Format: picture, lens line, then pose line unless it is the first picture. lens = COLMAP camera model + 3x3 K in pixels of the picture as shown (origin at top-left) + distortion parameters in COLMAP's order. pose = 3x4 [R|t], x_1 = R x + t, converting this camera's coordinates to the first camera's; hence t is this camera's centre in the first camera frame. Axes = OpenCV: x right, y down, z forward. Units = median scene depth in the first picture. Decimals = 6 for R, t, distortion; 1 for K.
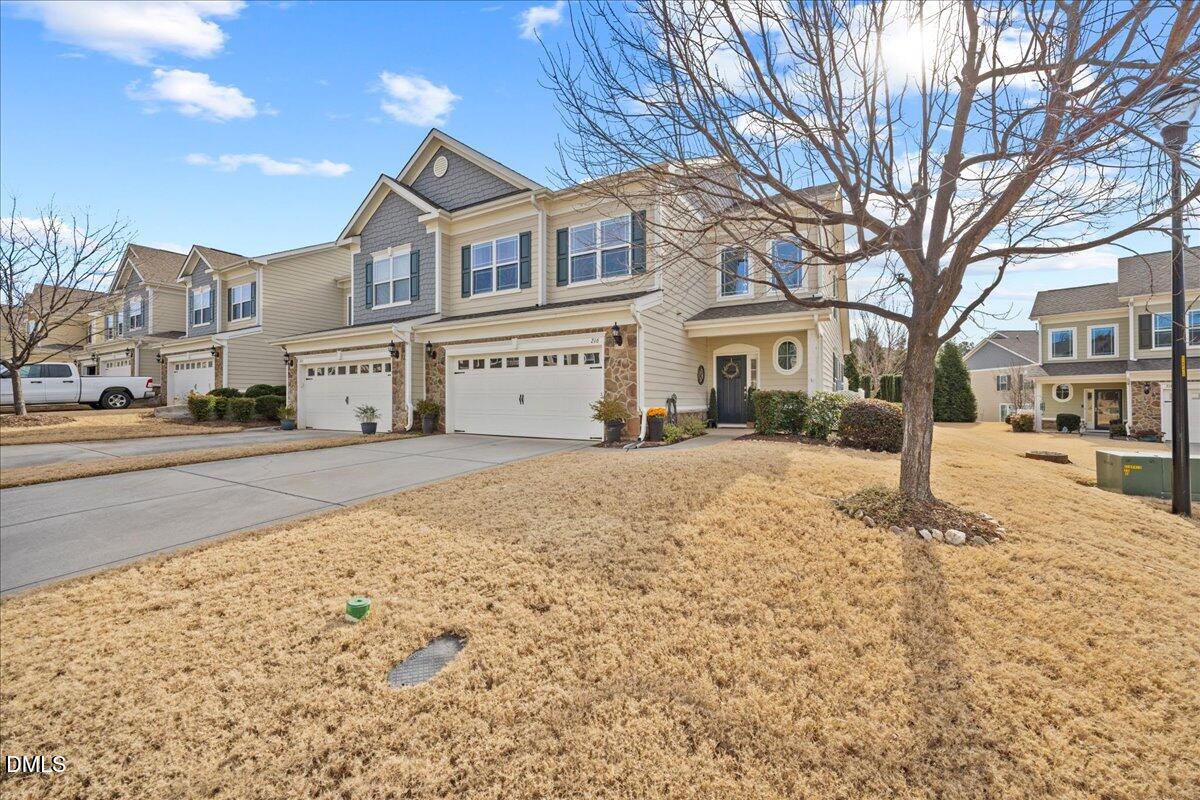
lens RADIAL K [[463.6, 0, 602.3], [0, 463.6, 395.1], [0, 0, 1]] dist [0.001709, 0.000514]
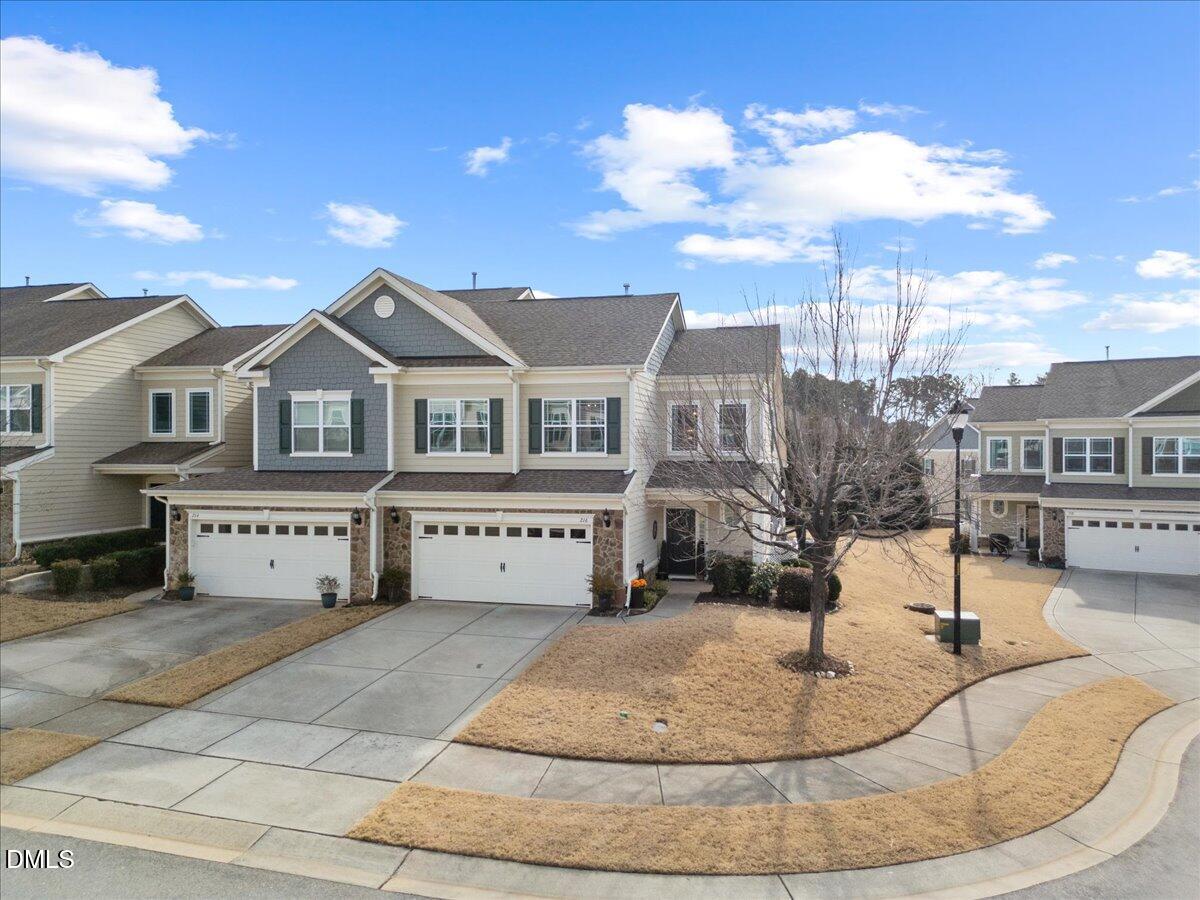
lens RADIAL K [[823.6, 0, 600.0], [0, 823.6, 450.0], [0, 0, 1]] dist [0.087789, -0.004100]
pose [[0.964898, 0.002097, 0.262615, -0.430890], [-0.002799, 0.999993, 0.002300, -0.249203], [-0.262609, -0.002954, 0.964898, -0.822169]]
